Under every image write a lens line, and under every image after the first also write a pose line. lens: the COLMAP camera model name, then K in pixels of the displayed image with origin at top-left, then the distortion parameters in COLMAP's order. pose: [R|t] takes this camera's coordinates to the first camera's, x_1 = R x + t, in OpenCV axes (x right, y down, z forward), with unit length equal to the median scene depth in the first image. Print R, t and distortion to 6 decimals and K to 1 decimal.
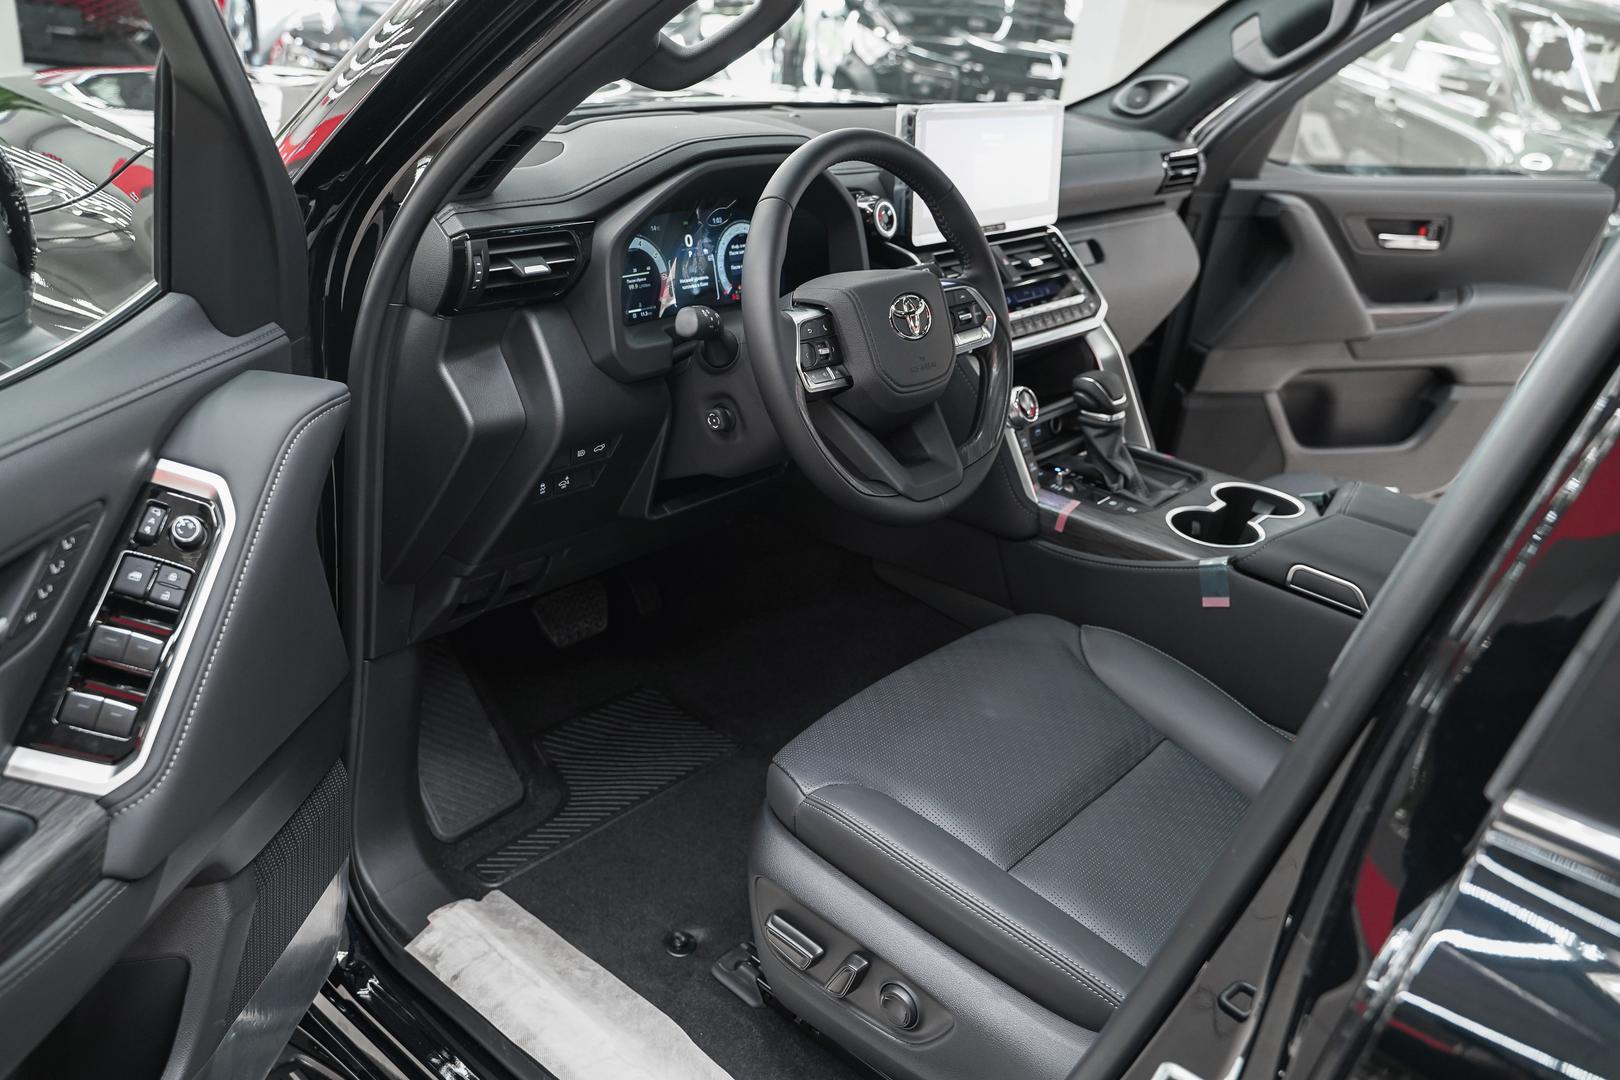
lens RADIAL K [[1299.0, 0, 809.2], [0, 1299.0, 547.6], [0, 0, 1]] dist [-0.016577, 0.019729]
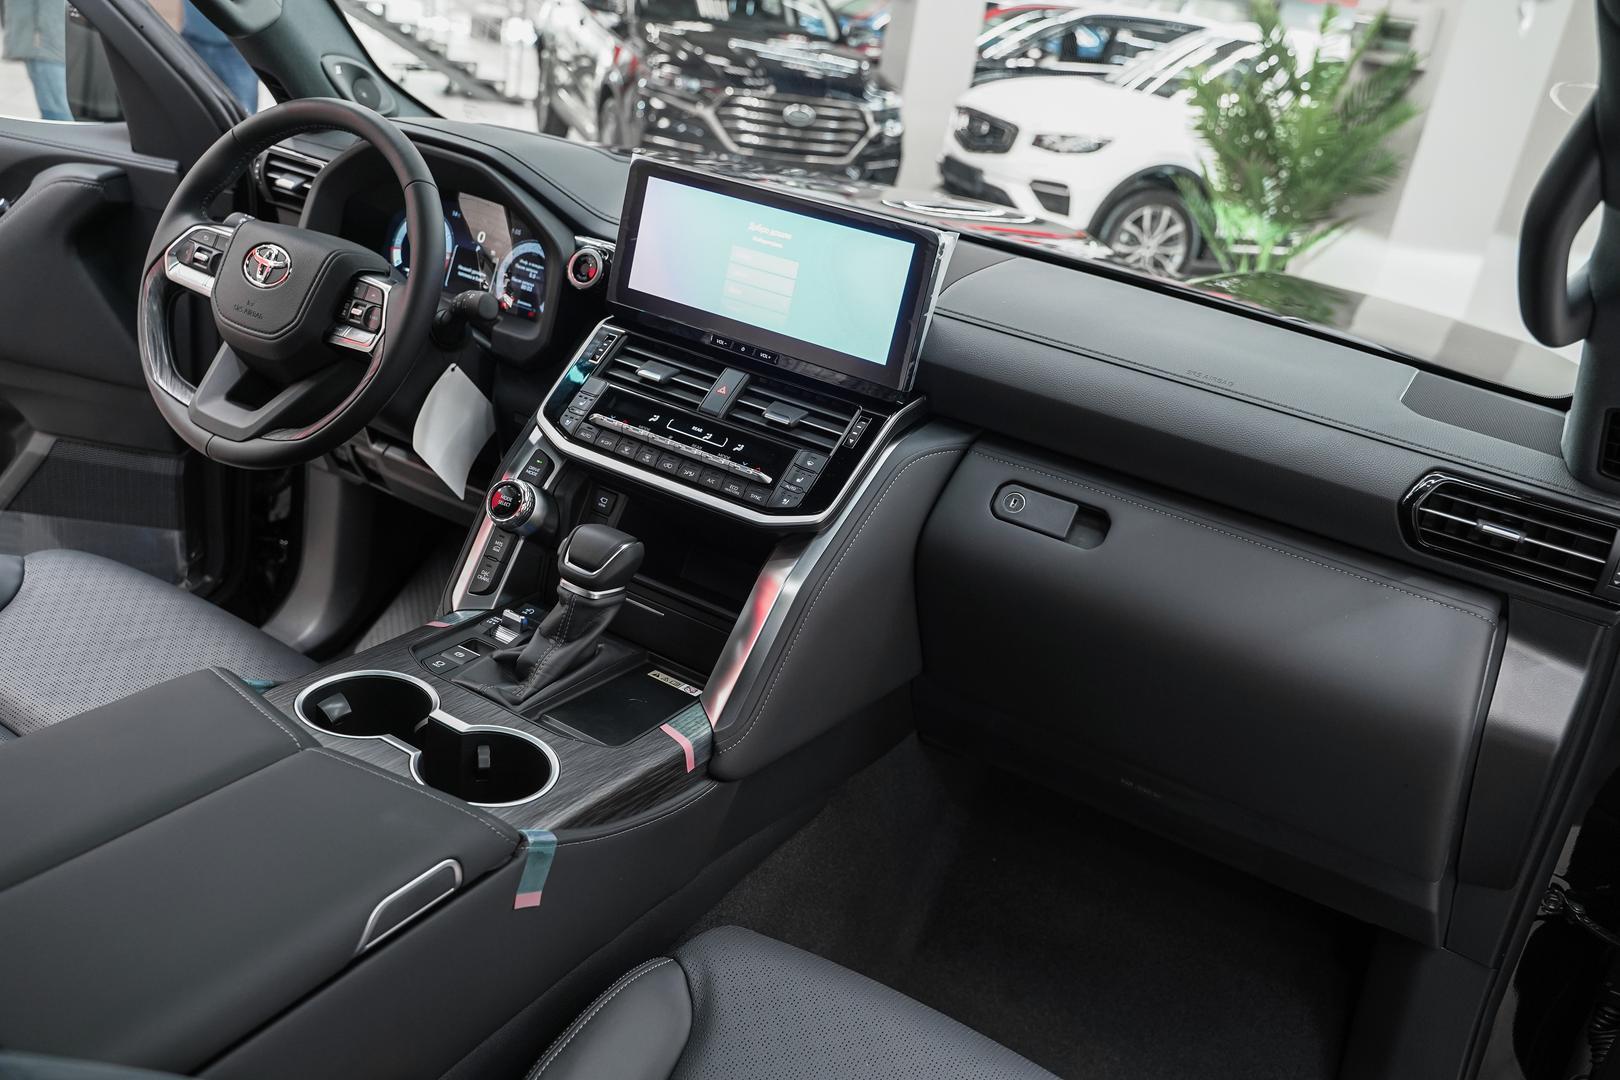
lens RADIAL K [[1299.0, 0, 810.9], [0, 1299.0, 538.2], [0, 0, 1]] dist [-0.016577, 0.019729]
pose [[0.183732, 0.304954, -0.934476, 0.921704], [-0.540287, 0.825510, 0.163166, -0.311343], [0.821178, 0.474906, 0.316436, 0.879865]]
